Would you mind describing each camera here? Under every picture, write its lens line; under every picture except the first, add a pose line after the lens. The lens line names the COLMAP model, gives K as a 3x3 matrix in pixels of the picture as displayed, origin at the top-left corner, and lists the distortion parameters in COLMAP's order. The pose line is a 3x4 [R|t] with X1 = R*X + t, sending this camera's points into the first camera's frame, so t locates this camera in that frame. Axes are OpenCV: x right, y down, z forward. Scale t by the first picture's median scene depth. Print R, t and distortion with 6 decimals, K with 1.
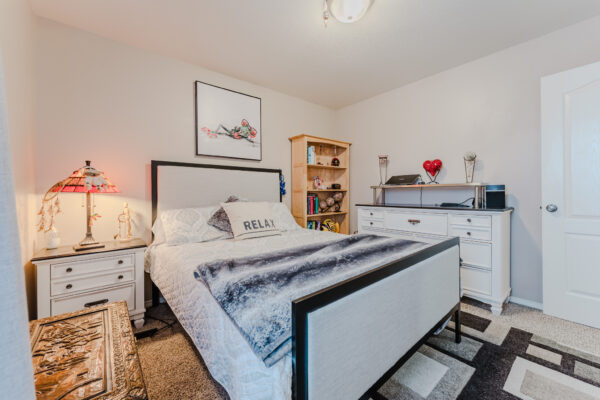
lens RADIAL K [[240.7, 0, 300.0], [0, 240.7, 200.0], [0, 0, 1]] dist [0.000688, 0.000070]
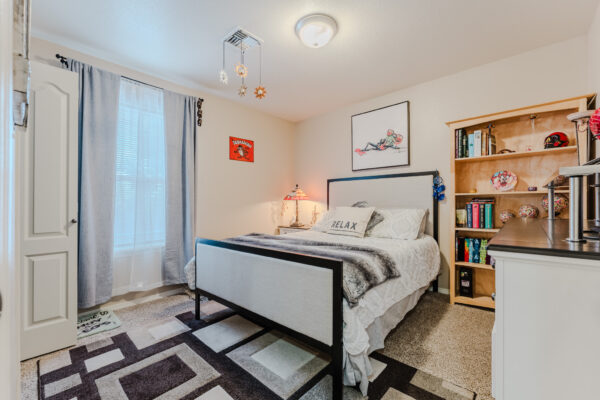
lens RADIAL K [[257.0, 0, 300.0], [0, 257.0, 200.0], [0, 0, 1]] dist [-0.000201, -0.000033]
pose [[0.137955, 0.005701, -0.990422, 0.863578], [-0.008357, 0.999955, 0.004592, -0.025514], [0.990403, 0.007643, 0.137996, 0.460714]]
